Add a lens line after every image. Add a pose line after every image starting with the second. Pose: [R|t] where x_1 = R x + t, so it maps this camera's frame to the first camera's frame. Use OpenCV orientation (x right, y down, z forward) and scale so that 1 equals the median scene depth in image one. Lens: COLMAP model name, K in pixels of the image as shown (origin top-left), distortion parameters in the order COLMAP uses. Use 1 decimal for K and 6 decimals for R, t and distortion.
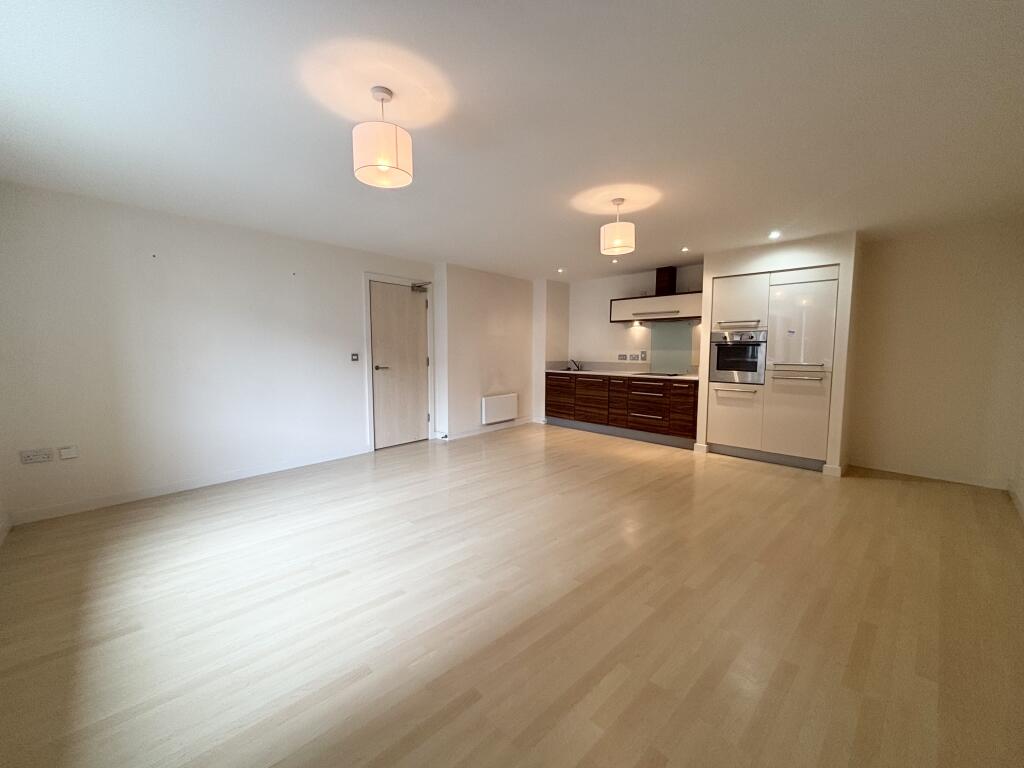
lens RADIAL K [[410.1, 0, 506.6], [0, 410.1, 384.5], [0, 0, 1]] dist [0.000025, -0.000084]
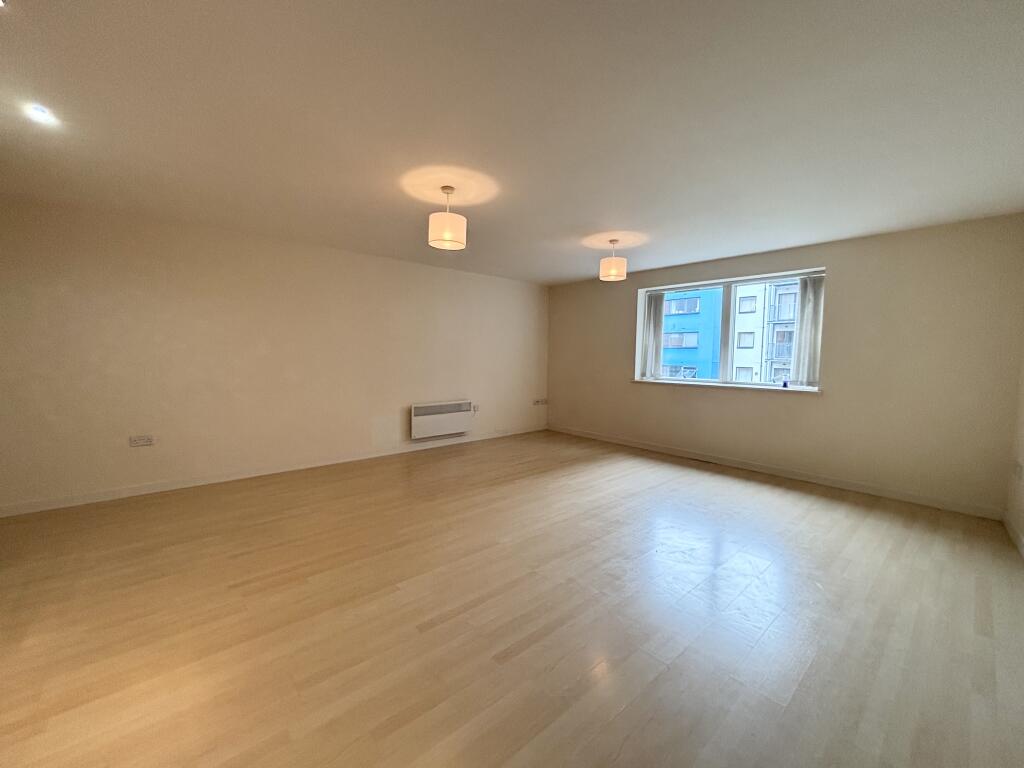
lens RADIAL K [[410.1, 0, 506.6], [0, 410.1, 384.5], [0, 0, 1]] dist [0.000025, -0.000084]
pose [[-0.998782, -0.019392, 0.045369, 0.058525], [-0.011700, 0.986383, 0.164050, -0.106626], [-0.047933, 0.163320, -0.985408, 1.185780]]
